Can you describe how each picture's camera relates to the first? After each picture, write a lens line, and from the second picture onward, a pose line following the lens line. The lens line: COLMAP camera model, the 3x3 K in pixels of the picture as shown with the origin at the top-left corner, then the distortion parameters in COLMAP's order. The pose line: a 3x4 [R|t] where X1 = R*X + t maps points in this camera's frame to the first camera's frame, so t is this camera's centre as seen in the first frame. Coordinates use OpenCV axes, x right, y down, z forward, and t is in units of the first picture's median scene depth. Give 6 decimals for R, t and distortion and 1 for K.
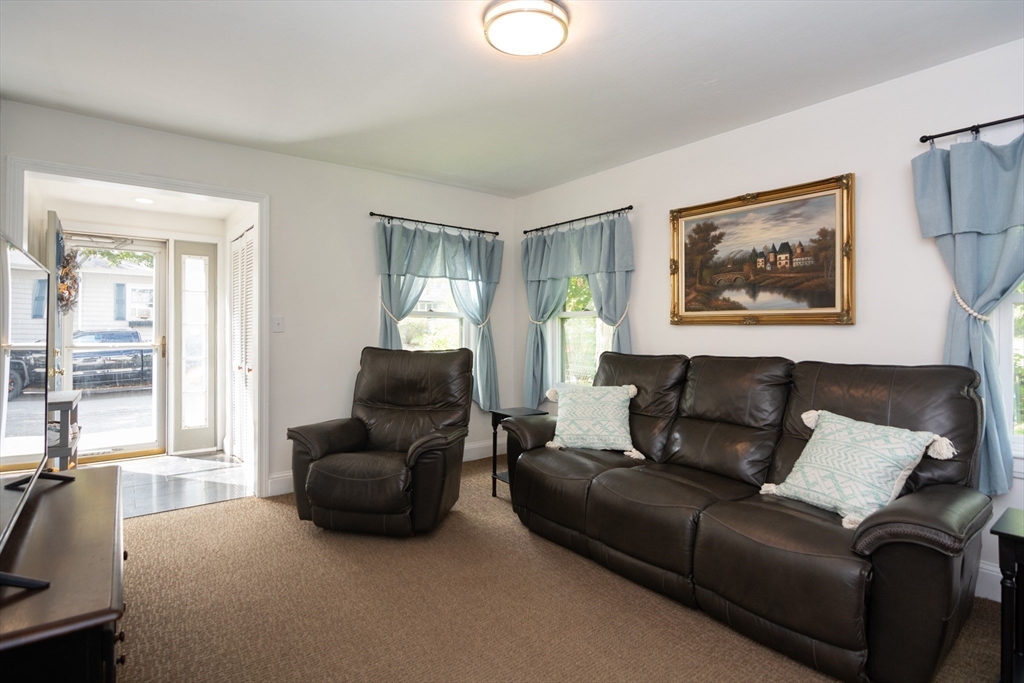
lens RADIAL K [[502.8, 0, 512.2], [0, 502.8, 338.1], [0, 0, 1]] dist [-0.009492, -0.001050]
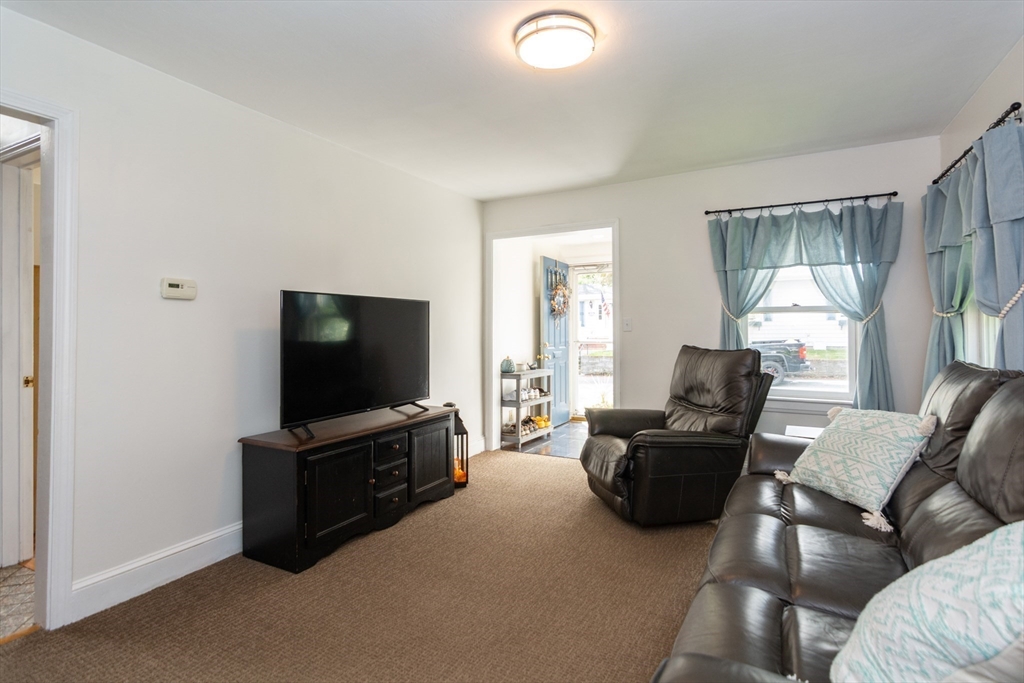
lens RADIAL K [[498.8, 0, 513.8], [0, 498.8, 333.4], [0, 0, 1]] dist [-0.004391, 0.002524]
pose [[0.424191, -0.001070, -0.905572, 0.426534], [-0.003604, 0.999989, -0.002870, -0.001982], [0.905565, 0.004481, 0.424183, 0.213960]]
